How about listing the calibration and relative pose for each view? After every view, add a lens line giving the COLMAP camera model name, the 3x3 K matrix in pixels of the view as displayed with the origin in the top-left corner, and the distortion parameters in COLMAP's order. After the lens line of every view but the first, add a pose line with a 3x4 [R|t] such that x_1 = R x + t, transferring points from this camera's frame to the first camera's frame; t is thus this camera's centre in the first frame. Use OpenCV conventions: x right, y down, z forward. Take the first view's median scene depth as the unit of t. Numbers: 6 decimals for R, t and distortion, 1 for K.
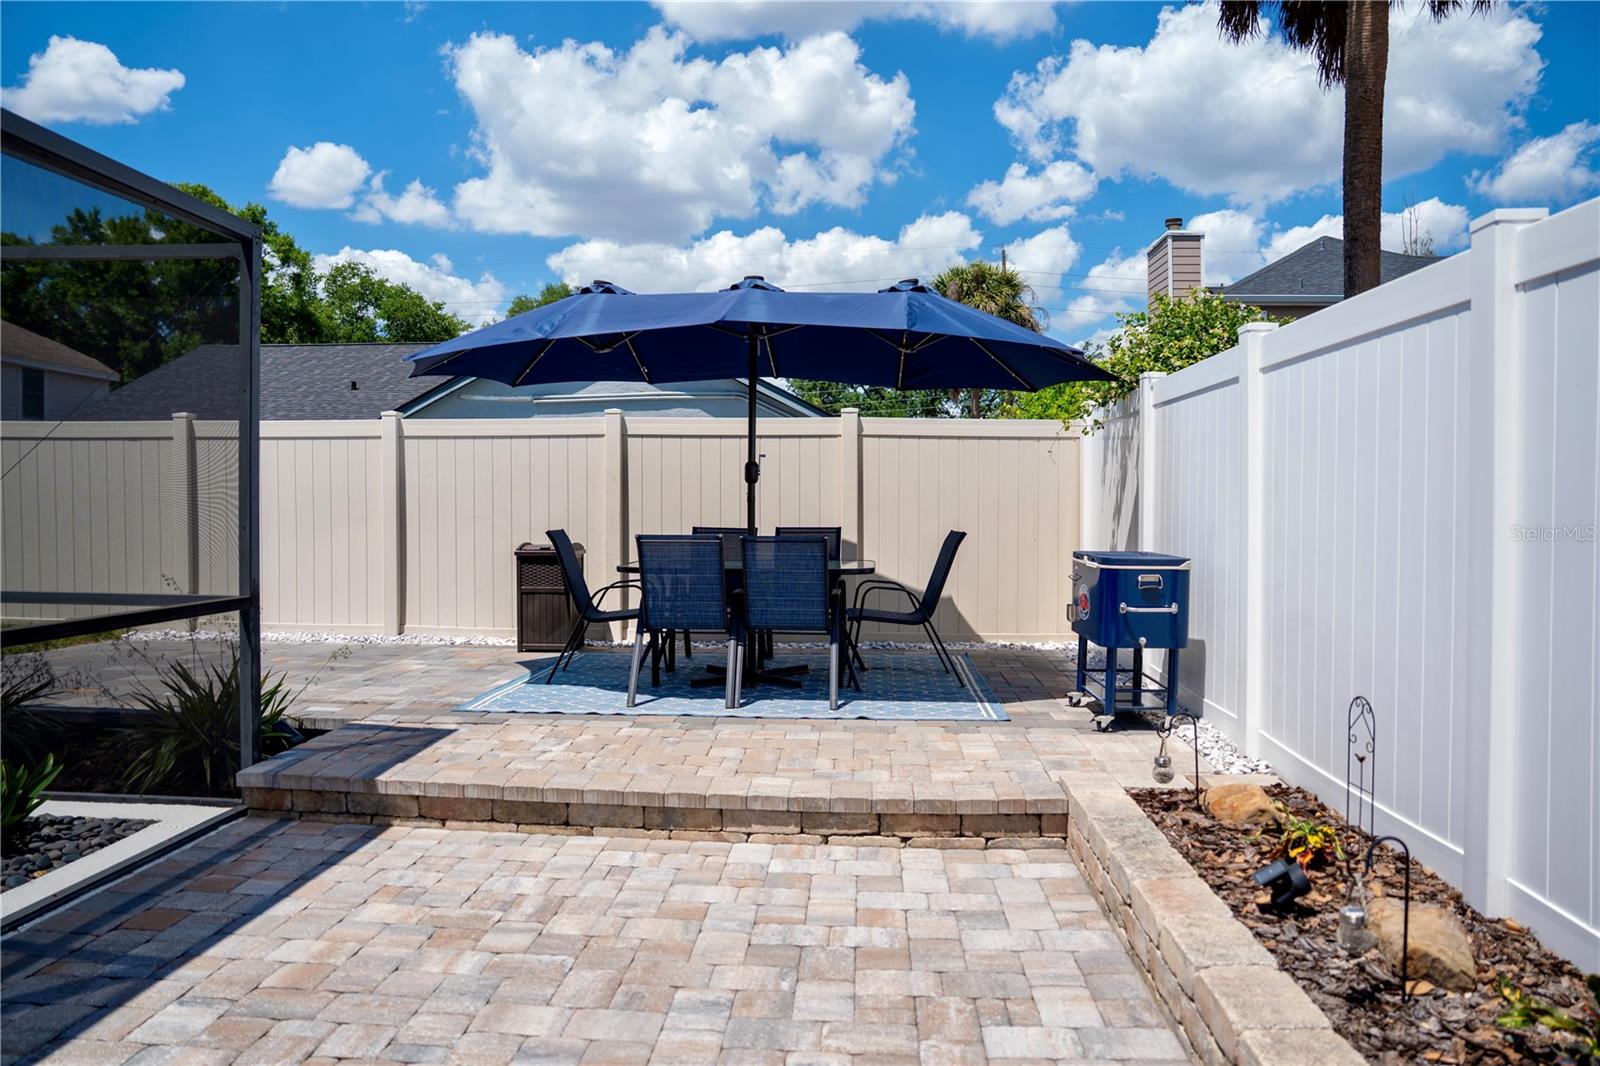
lens RADIAL K [[1062.0, 0, 772.7], [0, 1062.0, 516.9], [0, 0, 1]] dist [-0.049802, 0.001072]
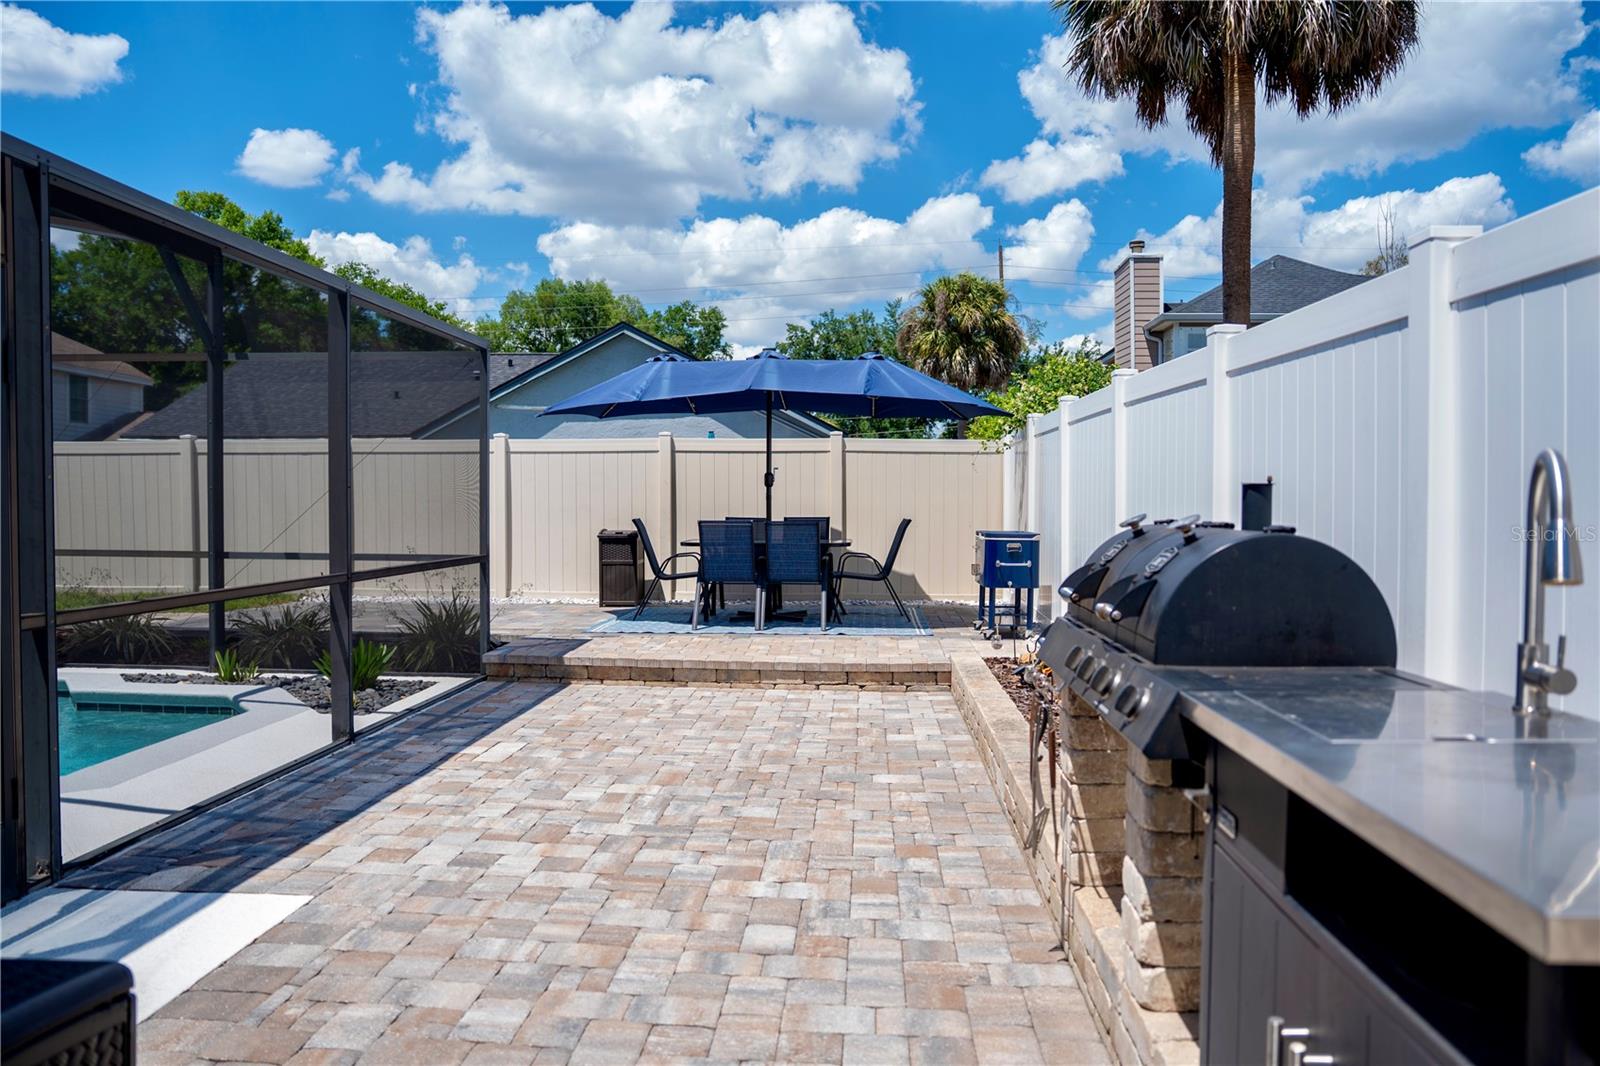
lens RADIAL K [[1092.0, 0, 800.0], [0, 1092.0, 533.0], [0, 0, 1]] dist [-0.040638, 0.003577]
pose [[0.999561, -0.001971, 0.029563, -0.022321], [0.001468, 0.999854, 0.017036, 0.006918], [-0.029592, -0.016985, 0.999418, -0.549437]]
